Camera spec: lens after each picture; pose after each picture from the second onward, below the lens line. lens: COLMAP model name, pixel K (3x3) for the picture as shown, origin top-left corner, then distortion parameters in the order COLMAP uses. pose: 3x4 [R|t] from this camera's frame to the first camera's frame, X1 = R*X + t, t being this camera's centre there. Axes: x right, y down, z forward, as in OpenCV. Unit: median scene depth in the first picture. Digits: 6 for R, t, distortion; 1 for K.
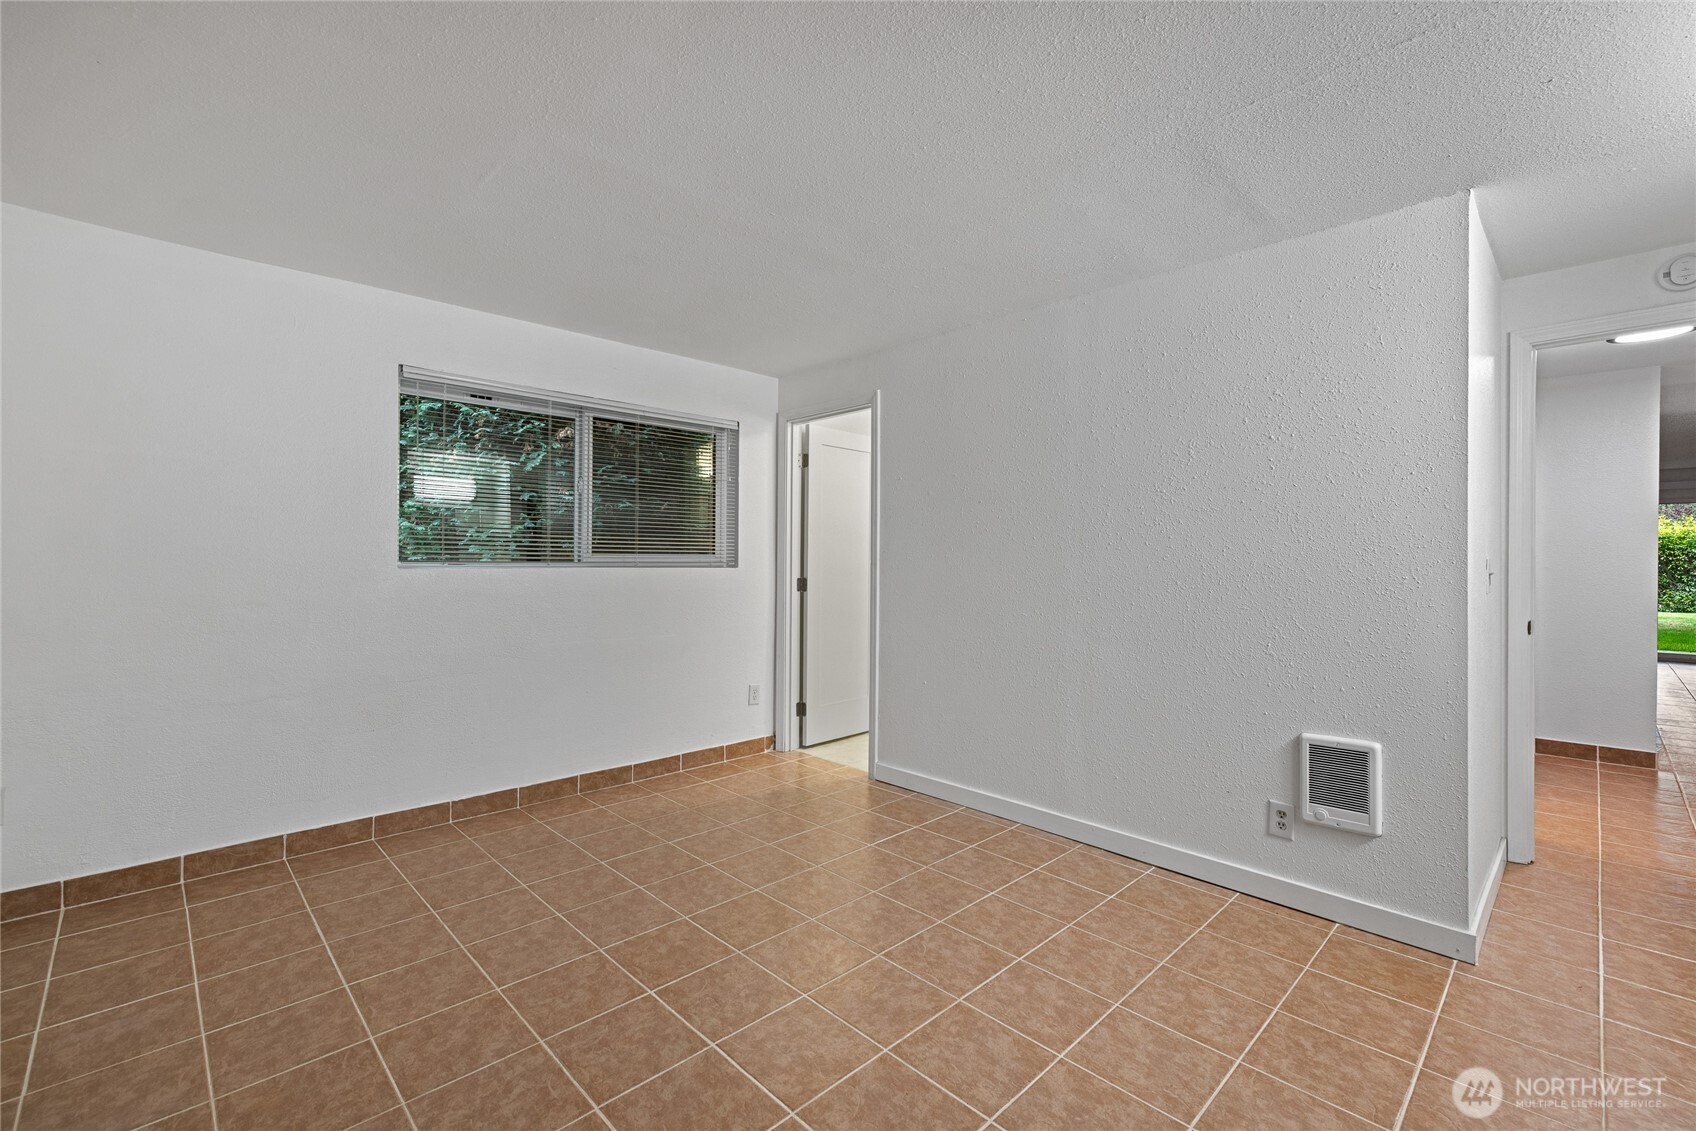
lens RADIAL K [[726.1, 0, 818.8], [0, 726.1, 560.0], [0, 0, 1]] dist [-0.000270, 0.000067]
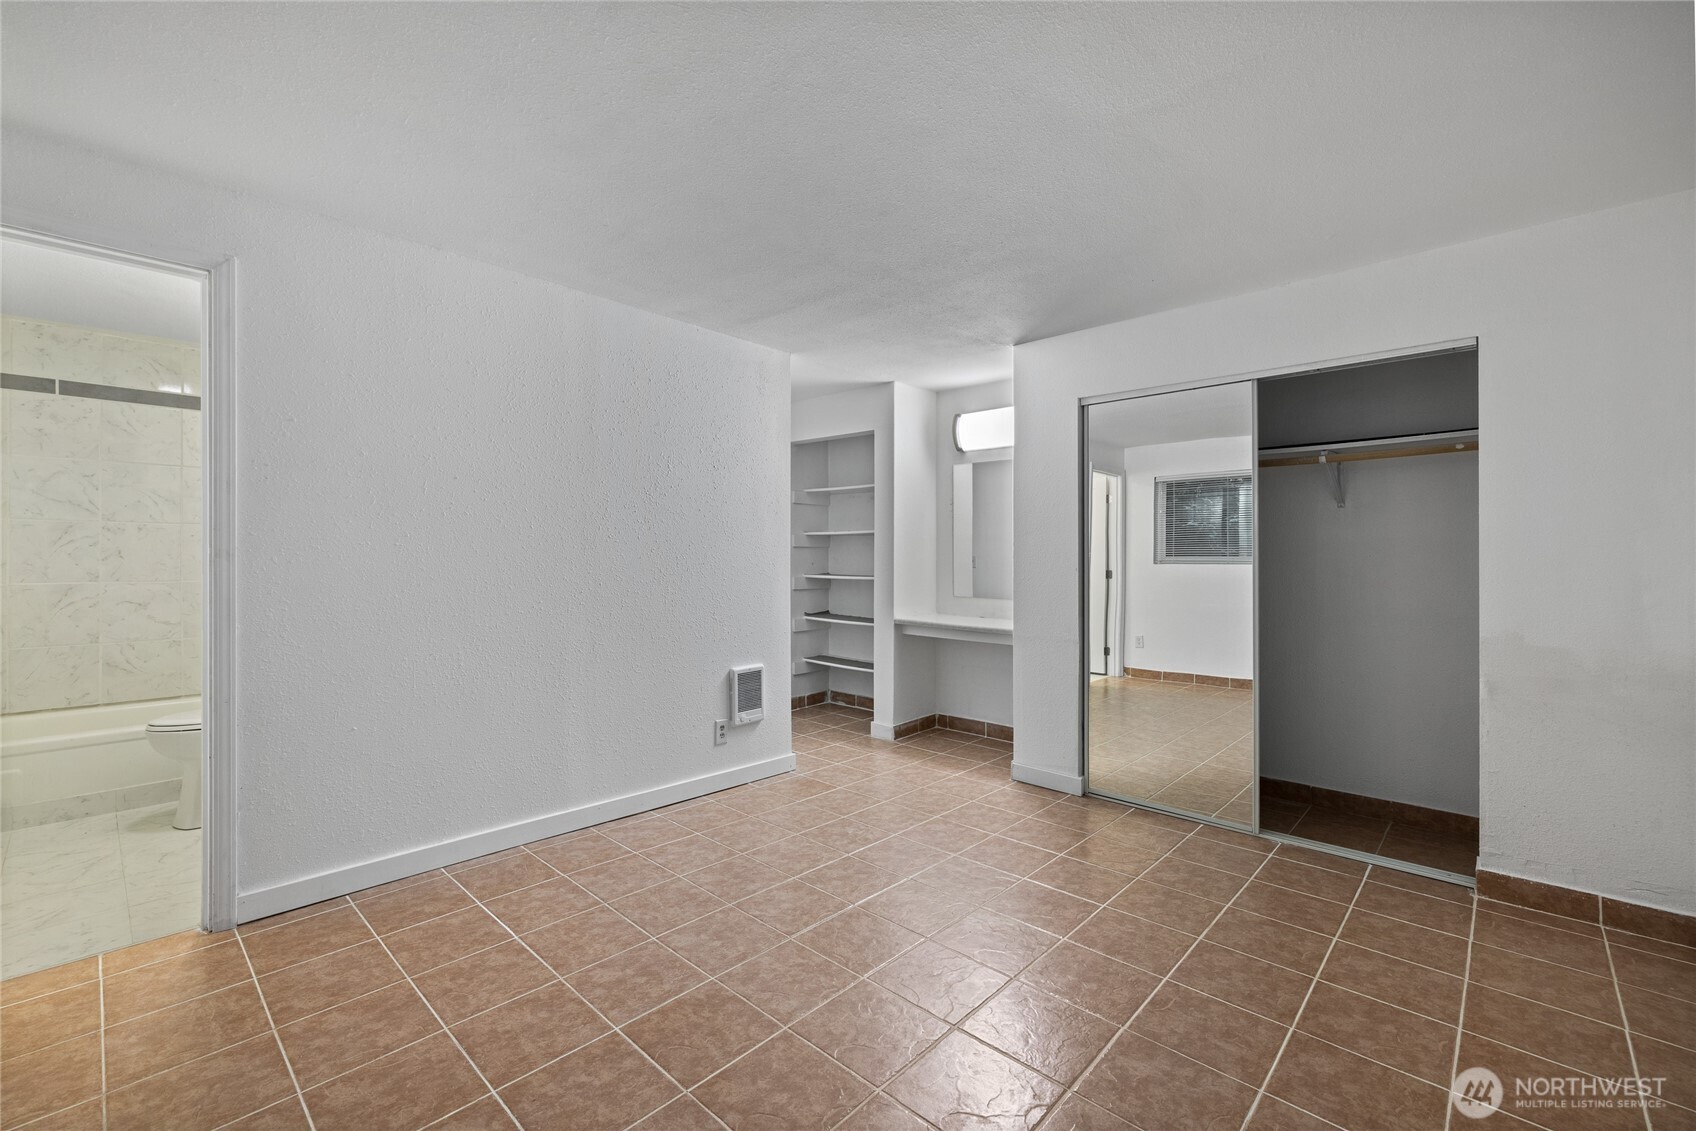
lens RADIAL K [[726.1, 0, 818.8], [0, 726.1, 560.0], [0, 0, 1]] dist [-0.000270, 0.000067]
pose [[-0.047409, -0.014106, 0.998776, -0.819781], [-0.009877, 0.999858, 0.013652, -0.006568], [-0.998827, -0.009218, -0.047541, 0.883304]]
